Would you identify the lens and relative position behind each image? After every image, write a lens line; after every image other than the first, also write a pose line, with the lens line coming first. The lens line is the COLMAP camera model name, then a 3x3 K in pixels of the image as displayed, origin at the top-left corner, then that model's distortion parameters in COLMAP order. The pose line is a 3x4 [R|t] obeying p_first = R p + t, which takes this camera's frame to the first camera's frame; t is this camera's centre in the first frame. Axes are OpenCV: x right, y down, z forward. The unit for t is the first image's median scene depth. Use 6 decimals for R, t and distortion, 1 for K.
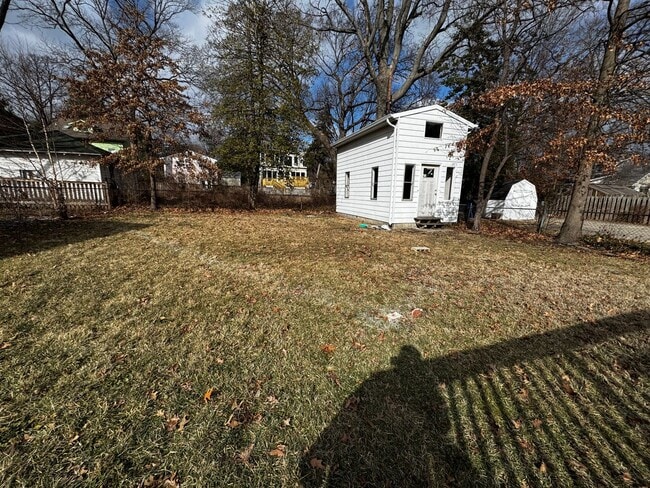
lens RADIAL K [[262.2, 0, 325.0], [0, 262.2, 244.0], [0, 0, 1]] dist [0.000284, 0.000007]
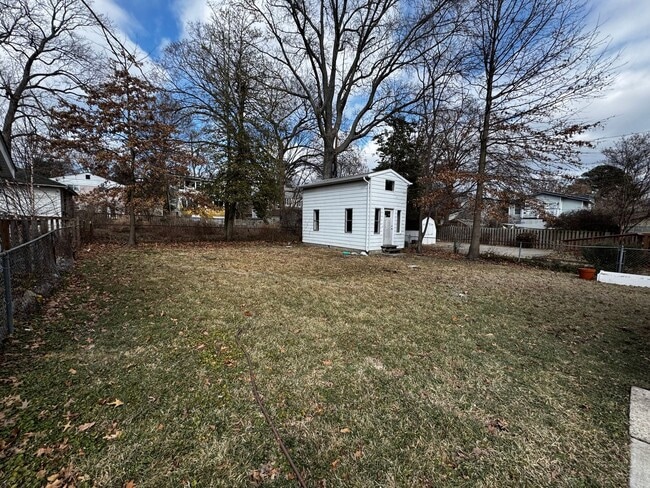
lens RADIAL K [[262.2, 0, 325.0], [0, 262.2, 244.0], [0, 0, 1]] dist [0.000284, 0.000007]
pose [[0.933507, -0.027774, 0.357481, -0.424844], [0.063764, 0.993963, -0.089287, -0.005792], [-0.352843, 0.106144, 0.929643, -0.177446]]
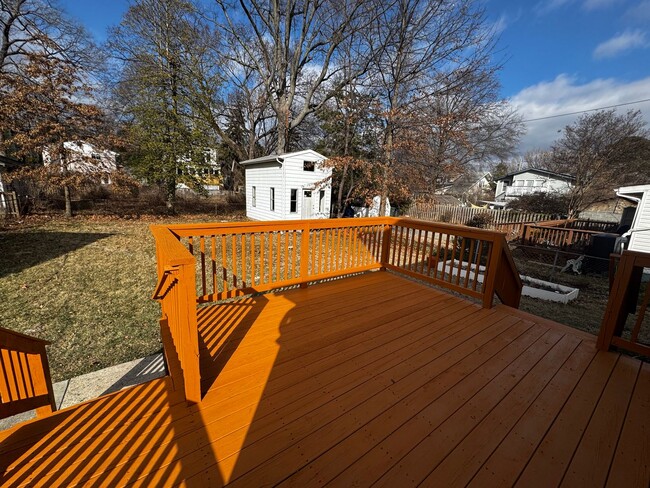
lens RADIAL K [[262.2, 0, 325.0], [0, 262.2, 244.0], [0, 0, 1]] dist [0.000284, 0.000007]
pose [[0.955833, -0.032893, 0.292065, 0.046094], [0.024965, 0.999213, 0.030832, -0.032812], [-0.292849, -0.022178, 0.955901, -0.440851]]
